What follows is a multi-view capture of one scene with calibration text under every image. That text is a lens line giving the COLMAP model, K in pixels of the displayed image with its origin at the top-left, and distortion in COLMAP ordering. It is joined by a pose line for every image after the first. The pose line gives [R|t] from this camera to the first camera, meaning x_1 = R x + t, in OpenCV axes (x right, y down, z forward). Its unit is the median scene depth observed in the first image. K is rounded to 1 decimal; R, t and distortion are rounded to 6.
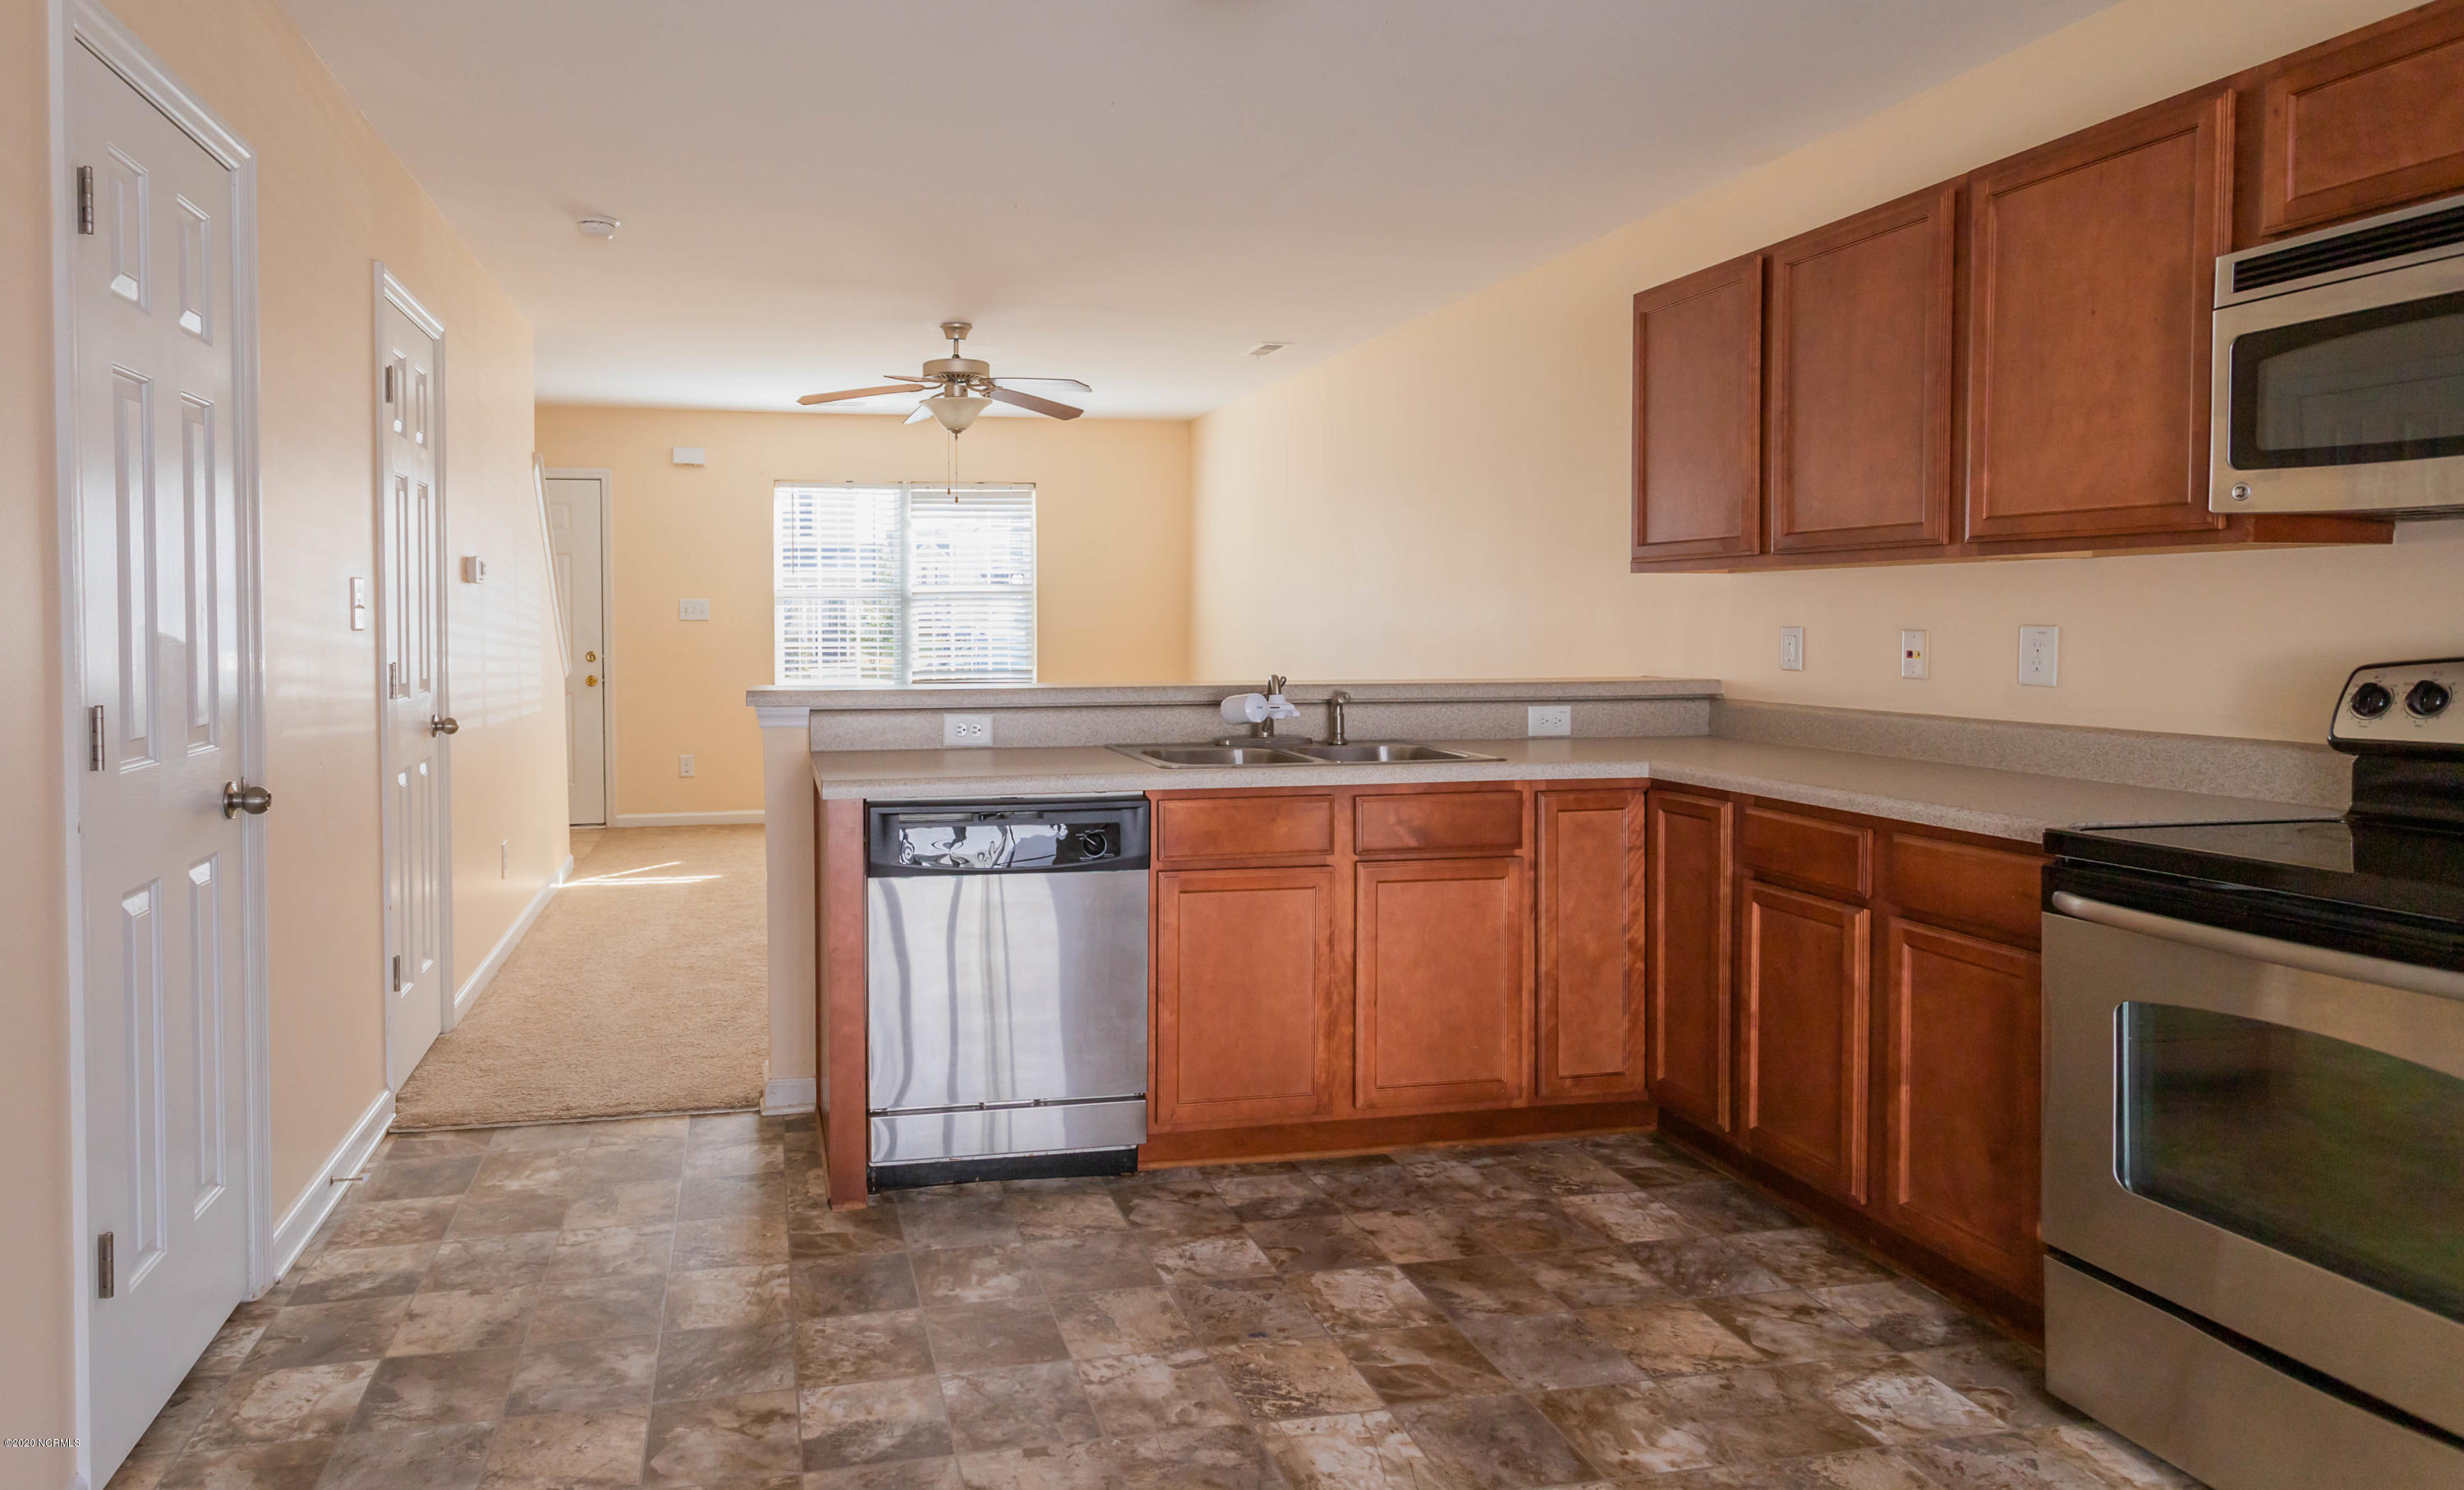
lens RADIAL K [[1404.0, 0, 990.0], [0, 1404.0, 652.9], [0, 0, 1]] dist [0.001346, 0.001050]
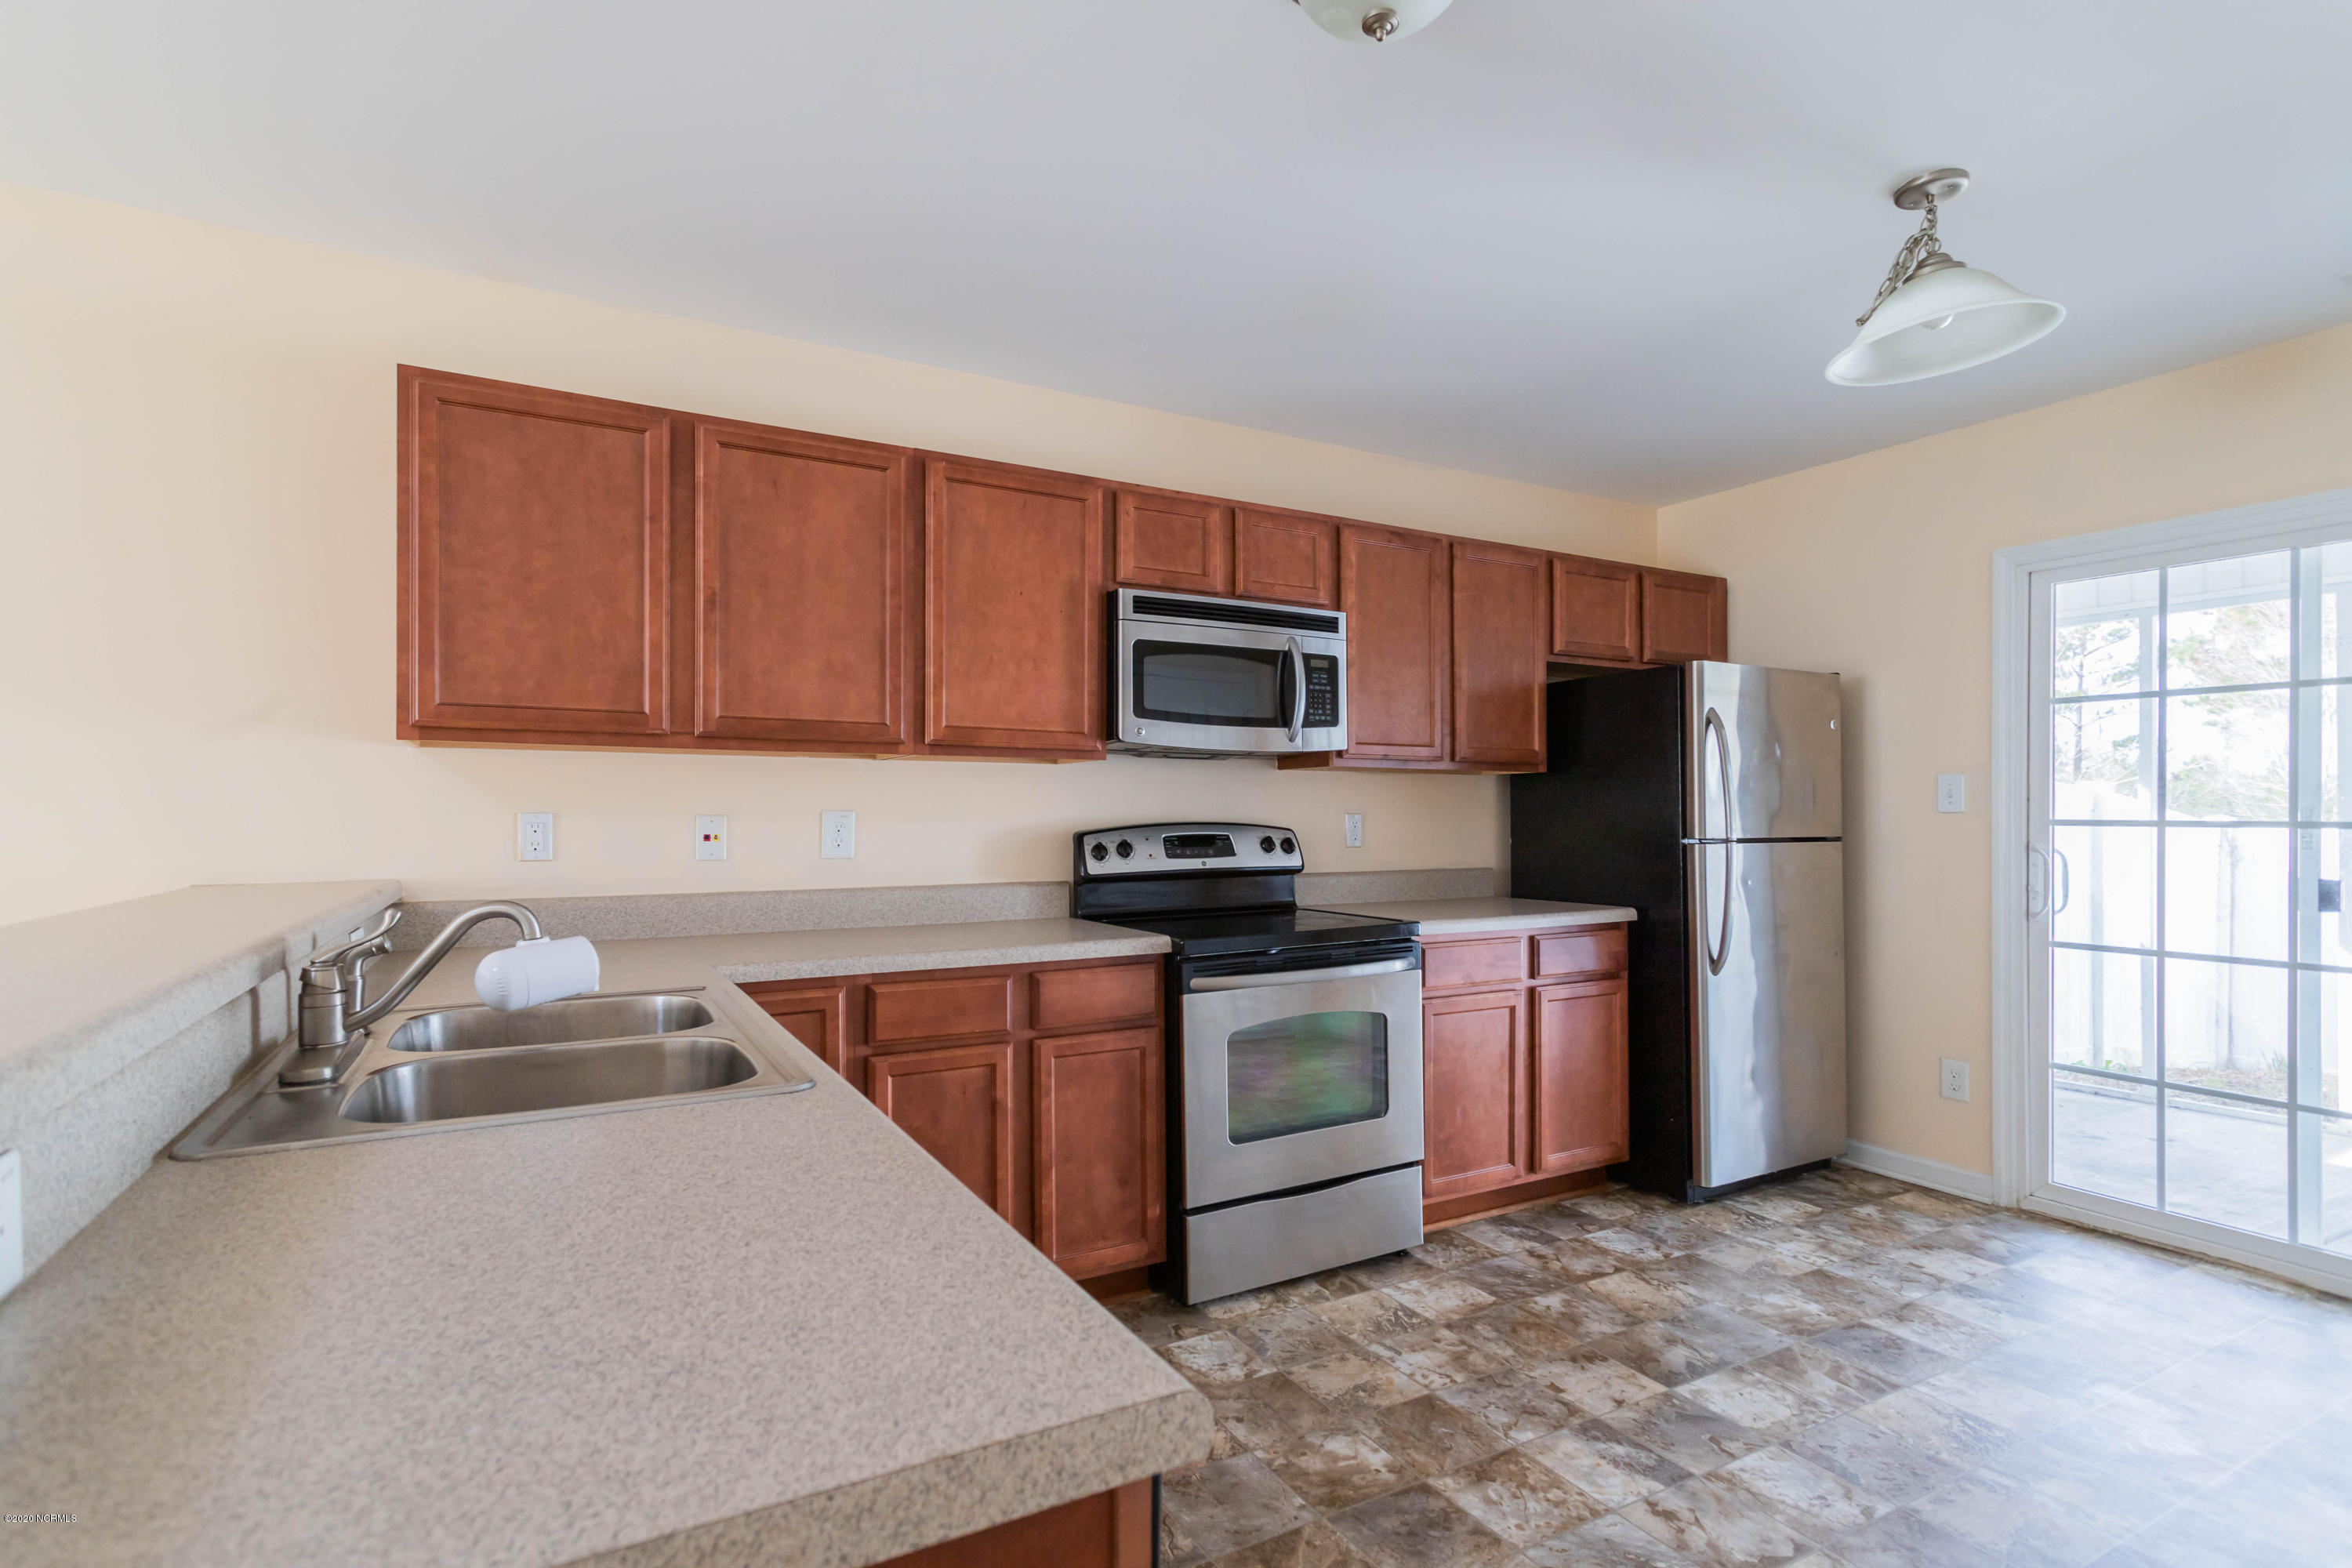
lens RADIAL K [[1126.6, 0, 1172.1], [0, 1126.6, 808.0], [0, 0, 1]] dist [0.000333, 0.000268]
pose [[-0.331271, 0.009203, 0.943491, -0.331649], [0.024342, 0.999703, -0.001205, -0.014801], [-0.943222, 0.022567, -0.331396, 1.140079]]
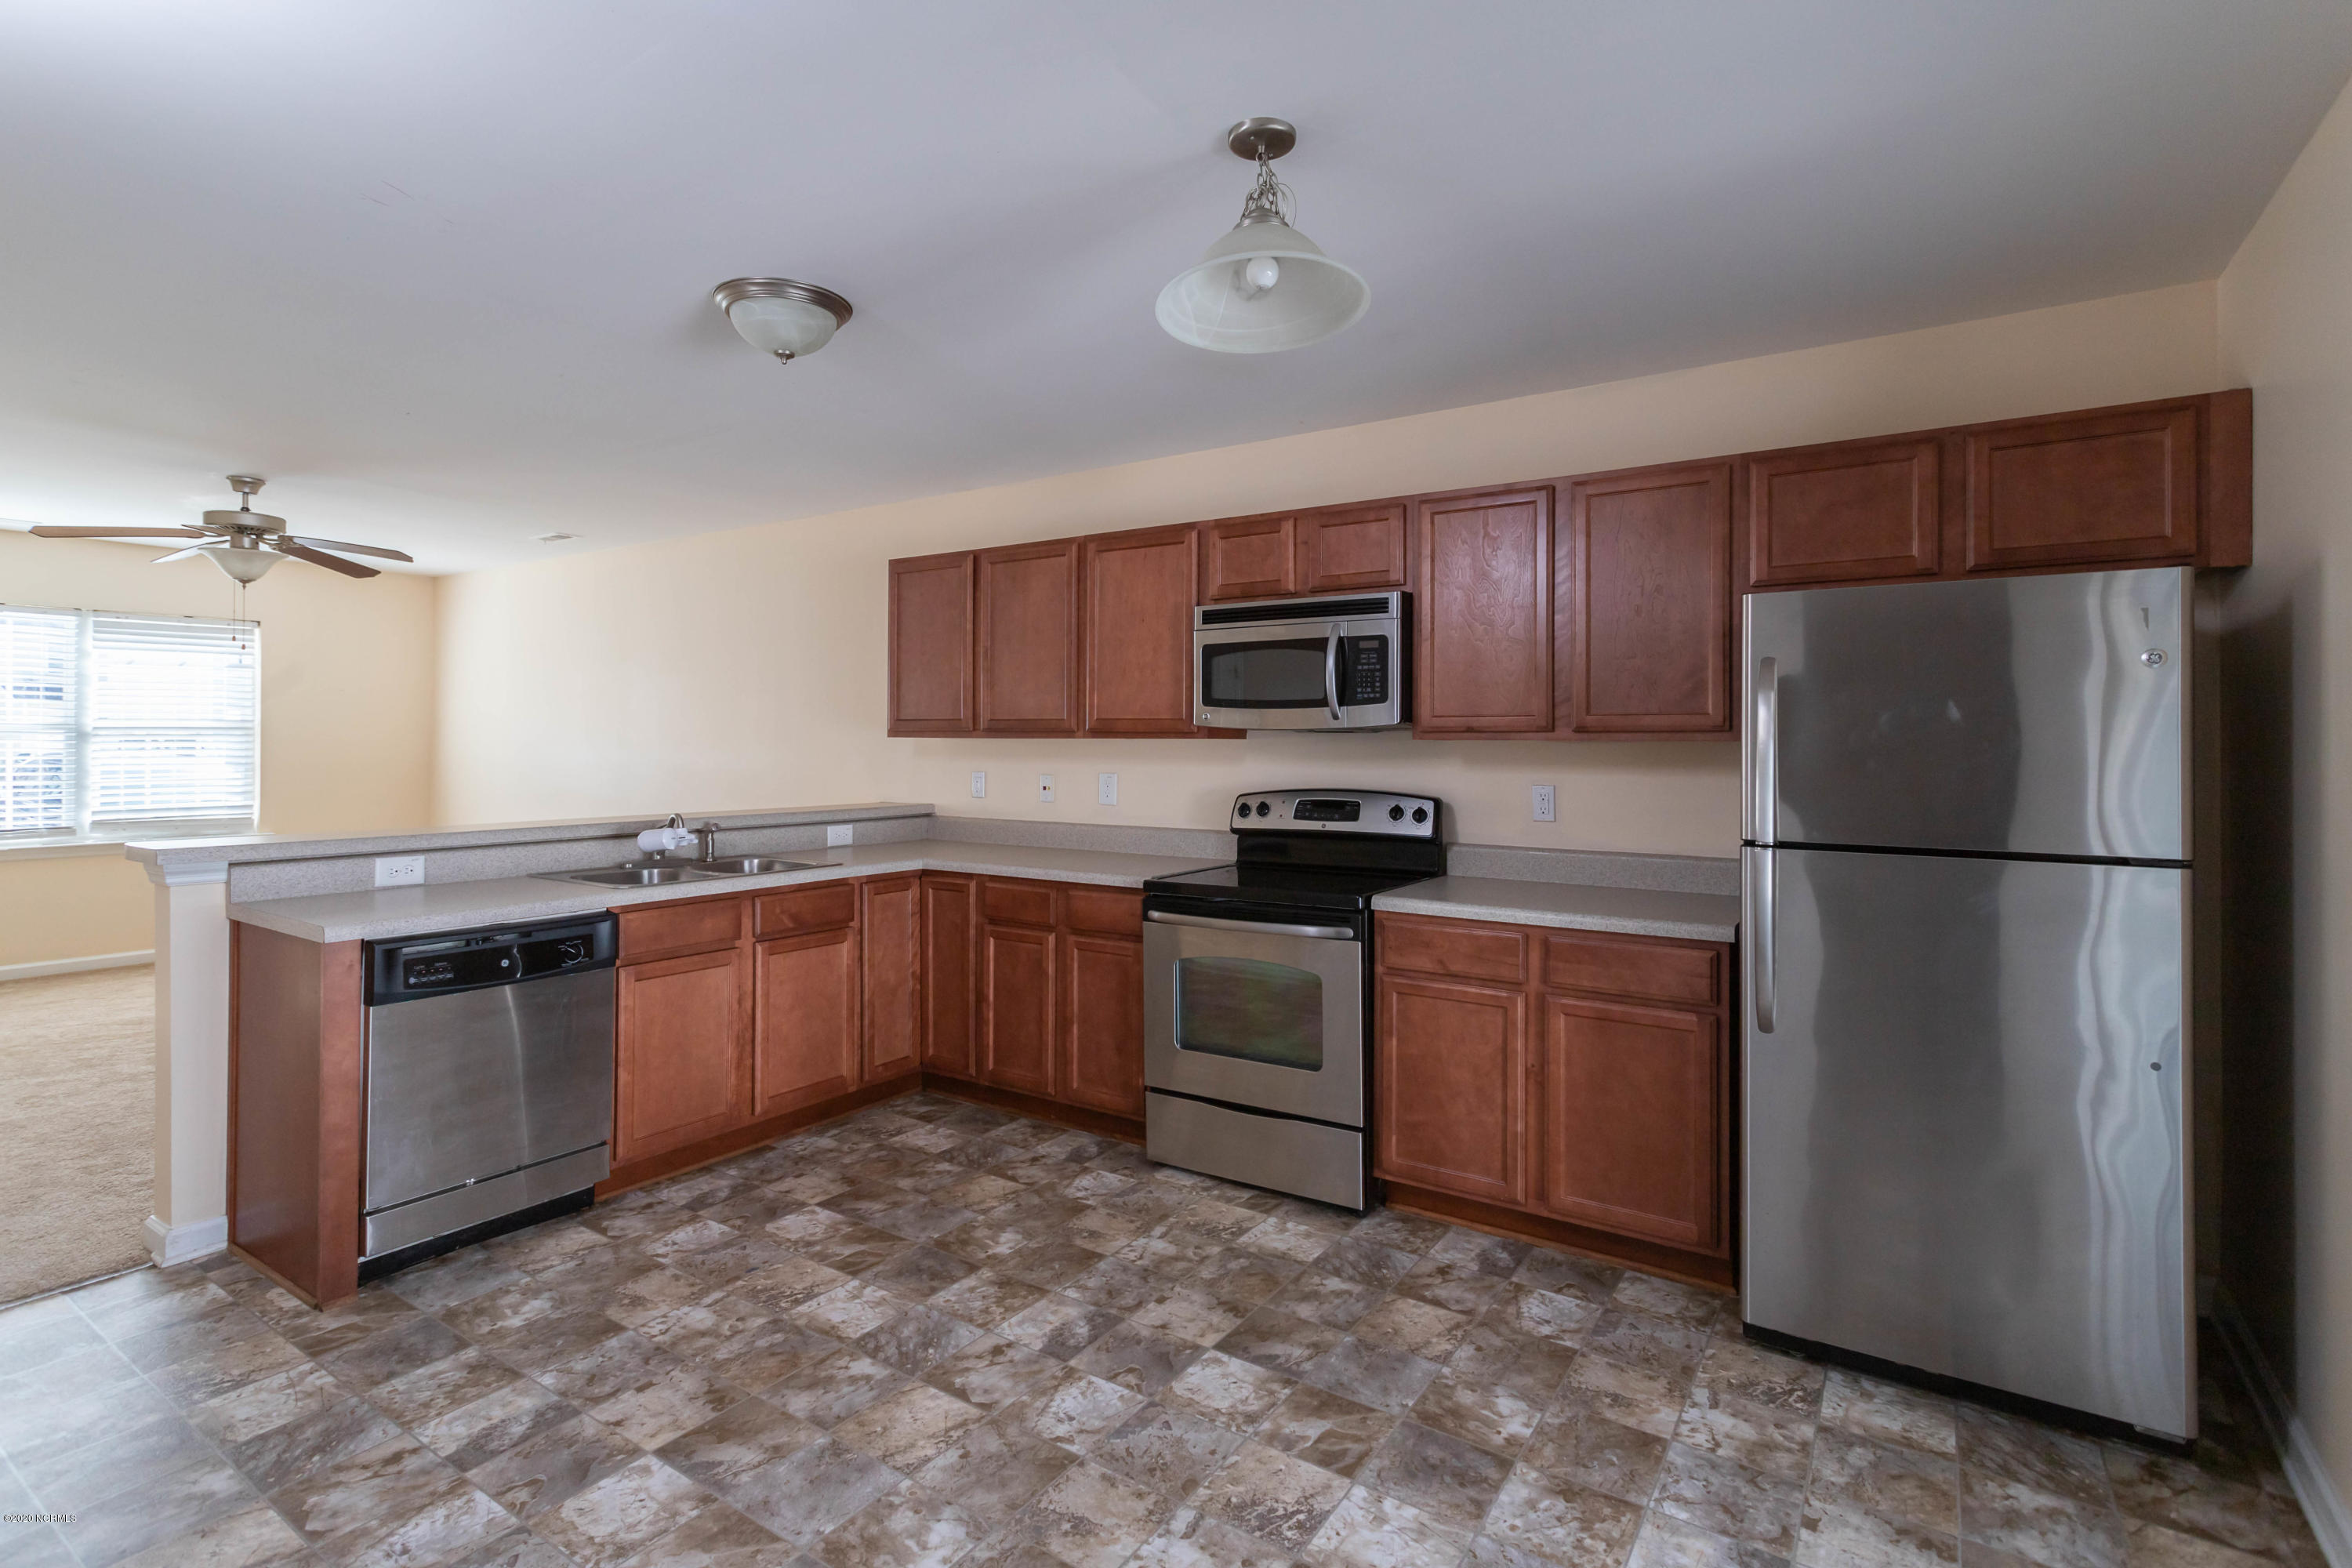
lens RADIAL K [[1141.0, 0, 1172.9], [0, 1141.0, 732.8], [0, 0, 1]] dist [0.000606, 0.000515]
pose [[0.691314, 0.010531, 0.722478, -0.333419], [0.011313, 0.999613, -0.025395, -0.036809], [-0.722466, 0.025730, 0.690927, -0.141164]]
